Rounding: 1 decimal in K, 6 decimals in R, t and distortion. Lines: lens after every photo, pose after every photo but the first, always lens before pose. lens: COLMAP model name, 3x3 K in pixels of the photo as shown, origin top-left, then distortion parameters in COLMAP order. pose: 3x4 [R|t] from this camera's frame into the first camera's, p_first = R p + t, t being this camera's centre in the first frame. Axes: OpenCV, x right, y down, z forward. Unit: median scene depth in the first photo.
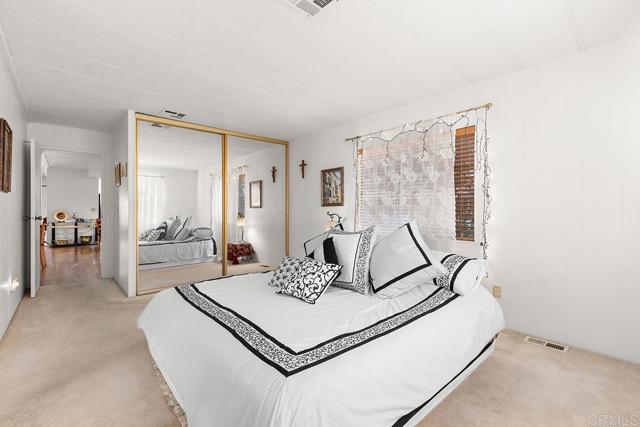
lens RADIAL K [[286.0, 0, 322.4], [0, 286.0, 209.4], [0, 0, 1]] dist [0.001558, 0.000079]
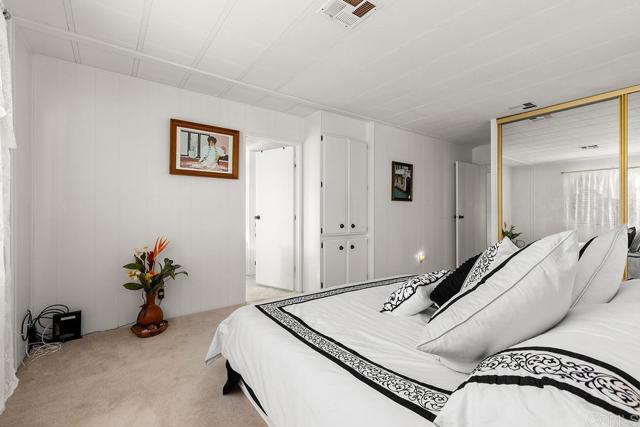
lens RADIAL K [[286.0, 0, 322.4], [0, 286.0, 209.4], [0, 0, 1]] dist [0.001558, 0.000079]
pose [[-0.085160, -0.013120, -0.996281, 0.913624], [0.002895, 0.999906, -0.013415, 0.014143], [0.996363, -0.004026, -0.085114, 0.904082]]
